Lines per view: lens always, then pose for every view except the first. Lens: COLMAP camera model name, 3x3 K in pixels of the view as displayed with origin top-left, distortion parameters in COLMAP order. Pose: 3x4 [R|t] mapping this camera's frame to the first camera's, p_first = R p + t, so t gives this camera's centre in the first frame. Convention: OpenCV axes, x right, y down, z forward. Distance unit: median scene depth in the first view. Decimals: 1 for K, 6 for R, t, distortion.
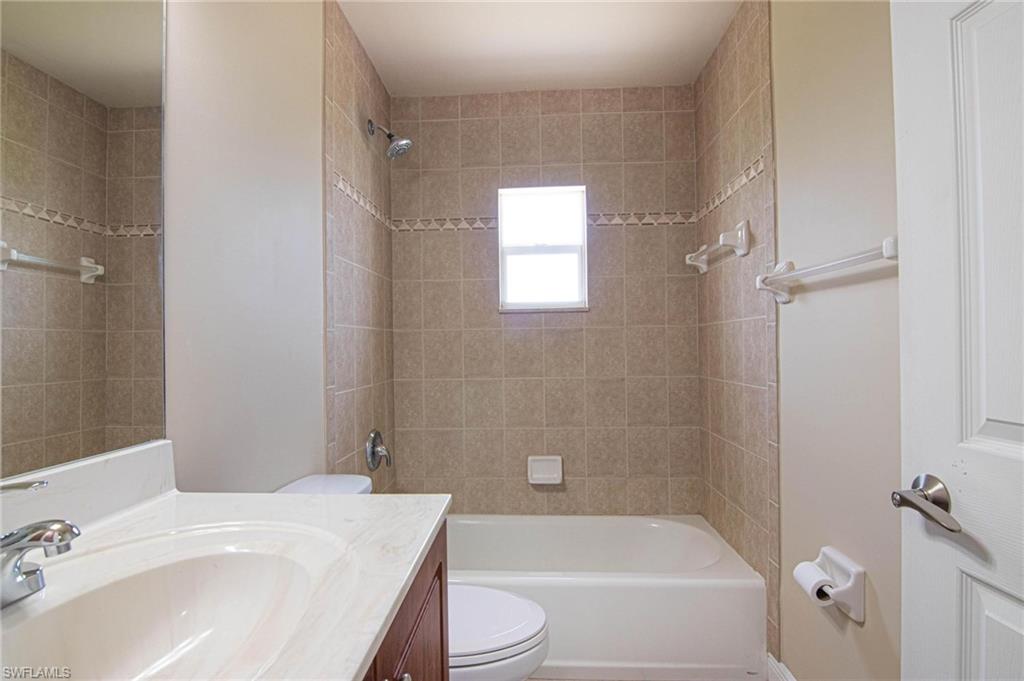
lens RADIAL K [[520.4, 0, 512.8], [0, 520.4, 340.0], [0, 0, 1]] dist [-0.008223, -0.008093]
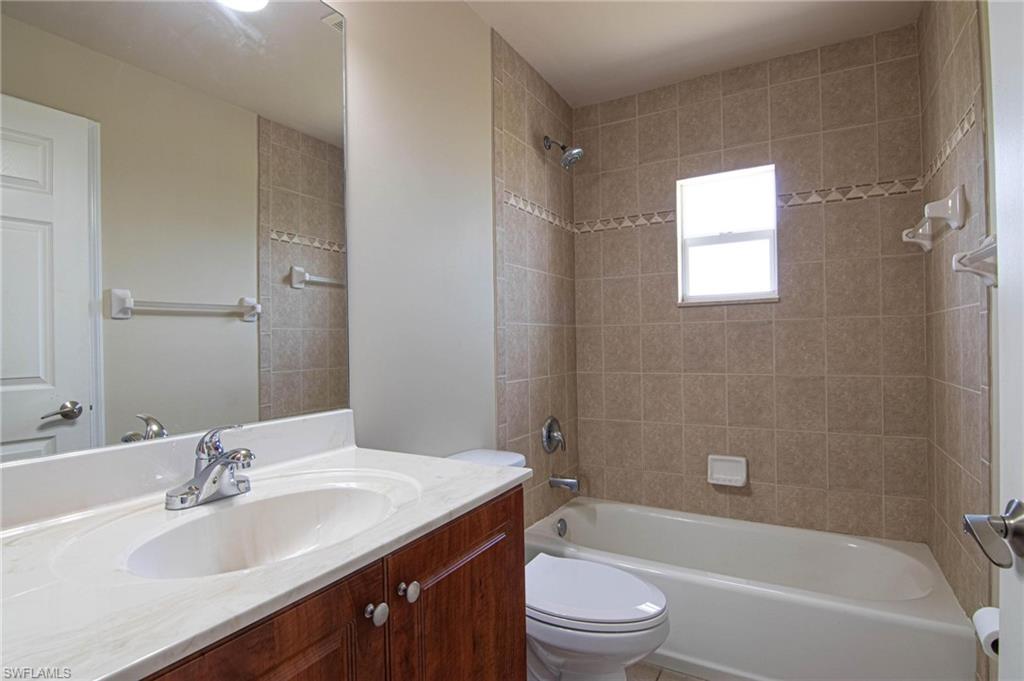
lens RADIAL K [[520.4, 0, 510.8], [0, 520.4, 339.8], [0, 0, 1]] dist [-0.008223, -0.008093]
pose [[0.894318, -0.003233, -0.447419, 0.147439], [0.008624, 0.999913, 0.010013, -0.002710], [0.447348, -0.012814, 0.894268, -0.026517]]
